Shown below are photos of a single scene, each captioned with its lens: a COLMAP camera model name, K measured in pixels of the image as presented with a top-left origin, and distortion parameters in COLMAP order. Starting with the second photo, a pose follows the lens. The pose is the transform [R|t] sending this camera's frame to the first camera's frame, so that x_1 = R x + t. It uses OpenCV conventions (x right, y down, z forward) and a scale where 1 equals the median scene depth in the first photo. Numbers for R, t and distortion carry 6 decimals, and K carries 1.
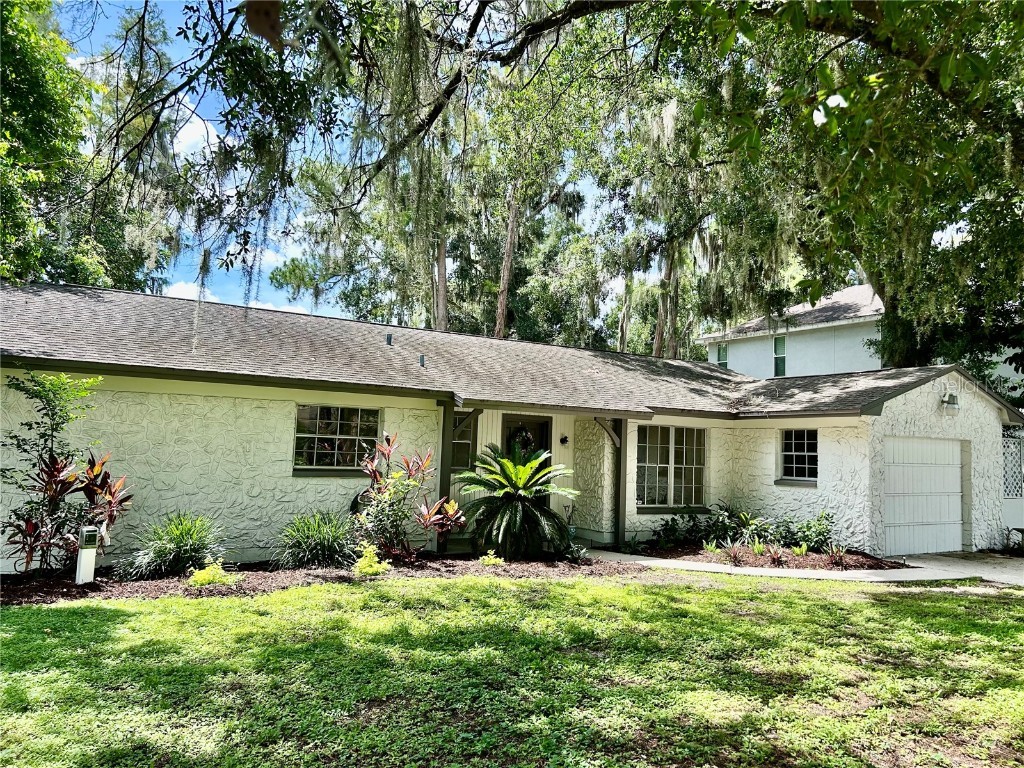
lens RADIAL K [[786.3, 0, 512.0], [0, 786.3, 384.0], [0, 0, 1]] dist [0.100957, -0.000309]
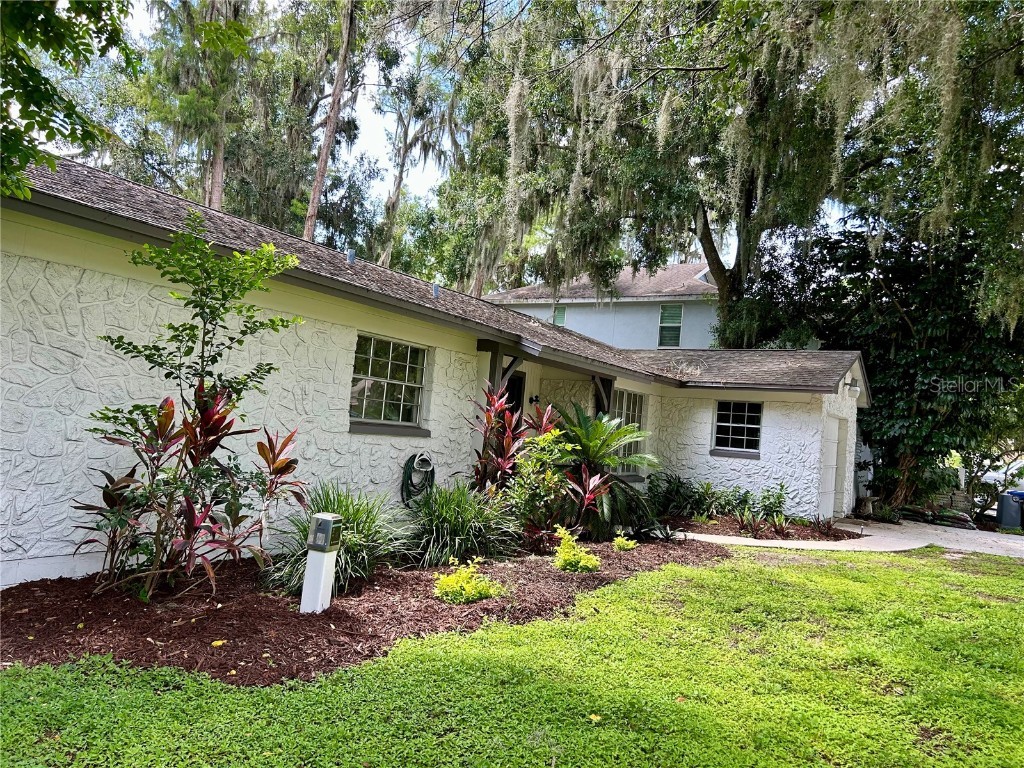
lens RADIAL K [[786.3, 0, 512.0], [0, 786.3, 384.0], [0, 0, 1]] dist [0.100957, -0.000309]
pose [[0.892108, 0.065905, 0.446990, -0.362857], [-0.090347, 0.995345, 0.033560, 0.027374], [-0.442698, -0.070323, 0.893909, 0.229049]]
